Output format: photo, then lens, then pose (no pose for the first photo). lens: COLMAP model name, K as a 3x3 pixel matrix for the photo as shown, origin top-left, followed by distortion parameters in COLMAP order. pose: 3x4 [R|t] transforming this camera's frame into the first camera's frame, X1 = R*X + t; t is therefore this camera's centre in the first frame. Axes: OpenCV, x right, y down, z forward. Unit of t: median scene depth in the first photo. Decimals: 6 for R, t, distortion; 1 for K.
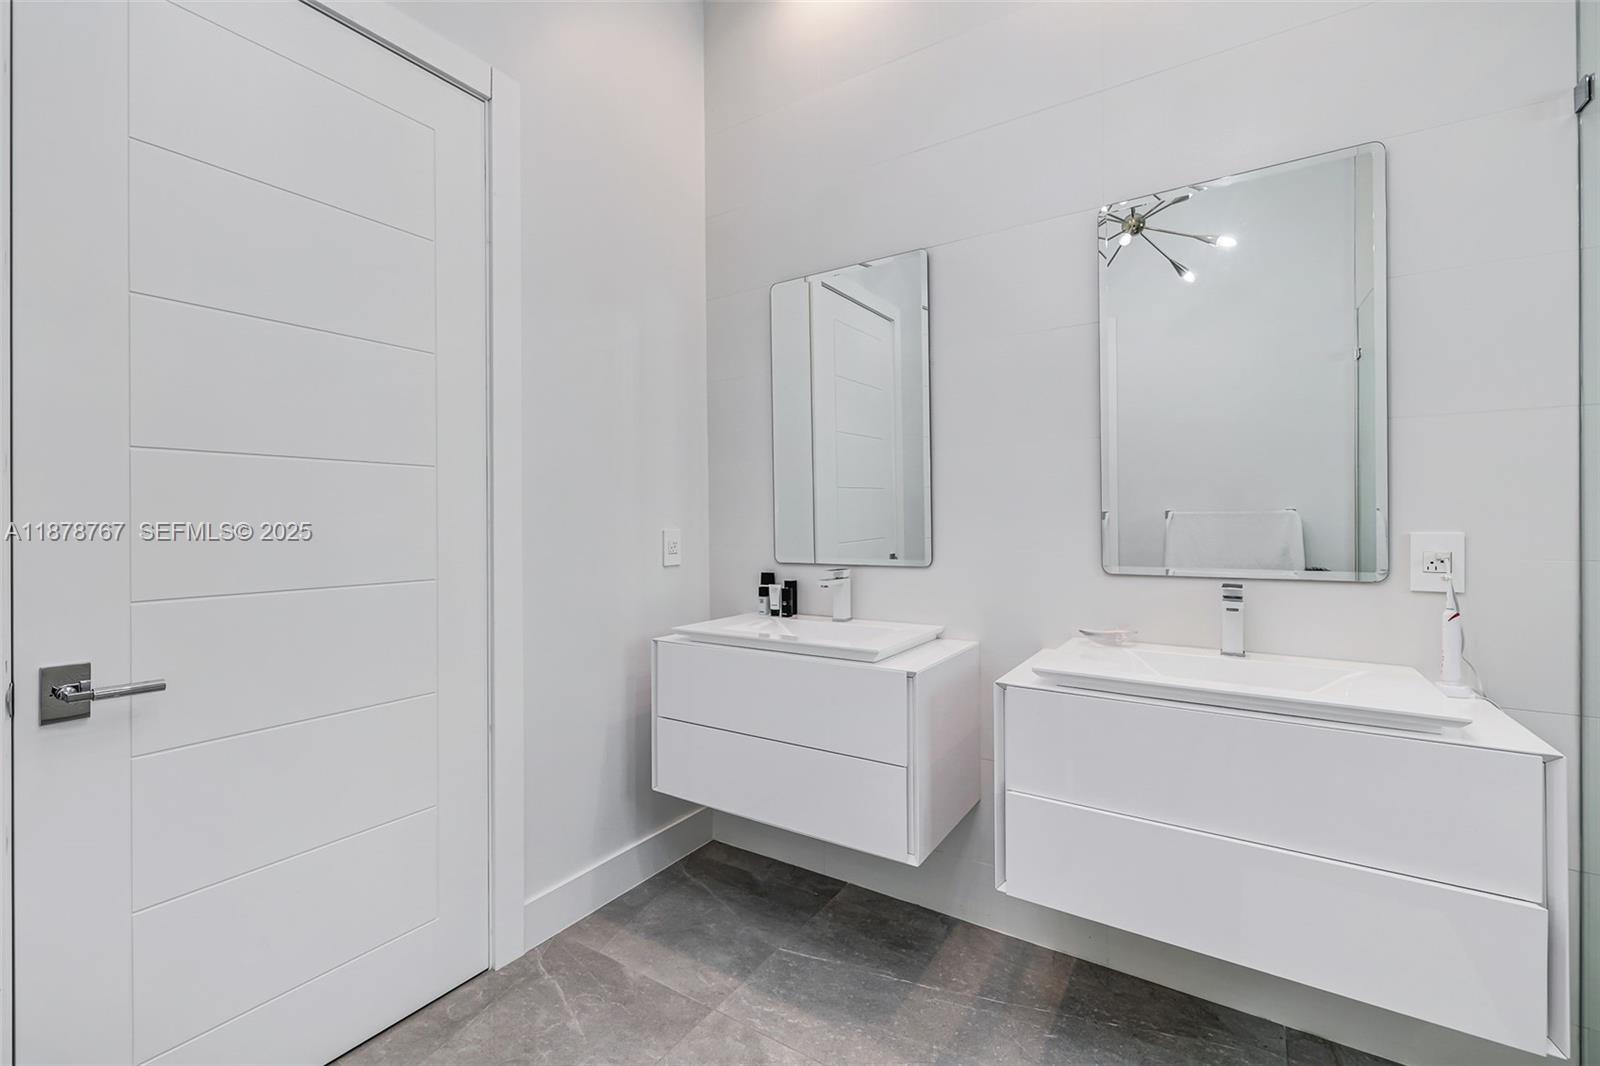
lens RADIAL K [[688.4, 0, 799.7], [0, 688.4, 528.3], [0, 0, 1]] dist [-0.000598, -0.000394]
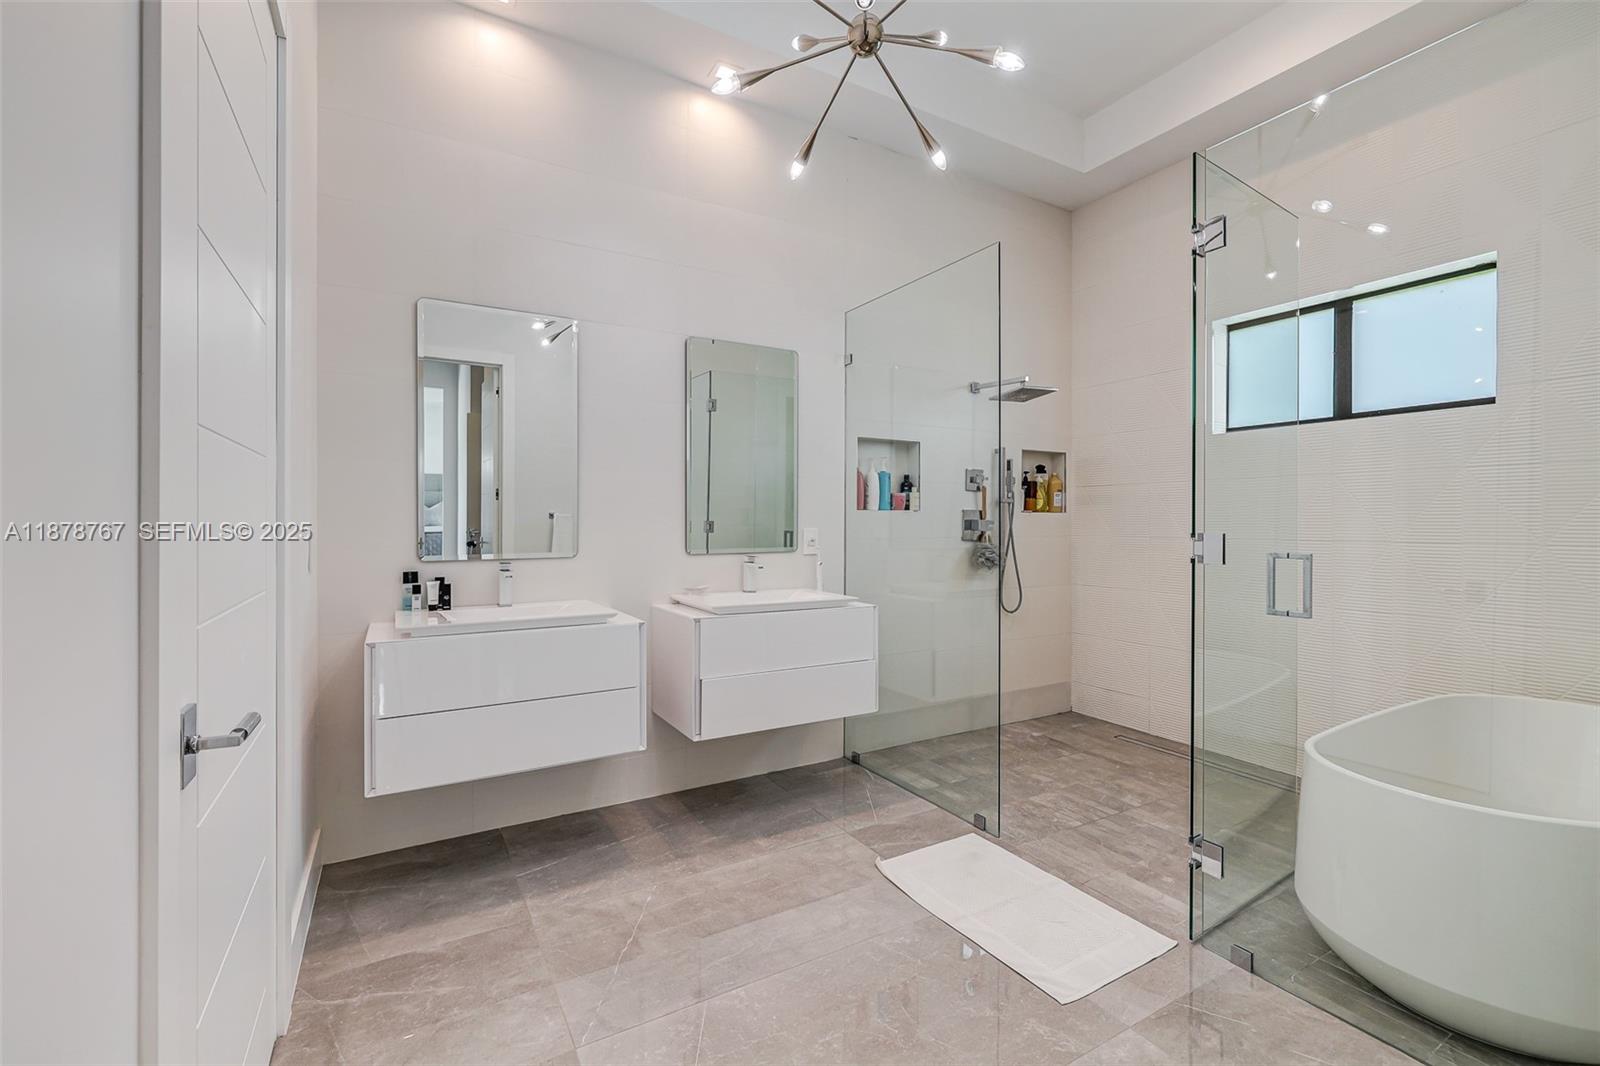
lens RADIAL K [[688.4, 0, 791.6], [0, 688.4, 529.9], [0, 0, 1]] dist [-0.000598, -0.000394]
pose [[0.437878, -0.006671, 0.899010, -0.953429], [0.005208, 0.999975, 0.004884, -0.000666], [-0.899020, 0.002543, 0.437901, 0.035973]]
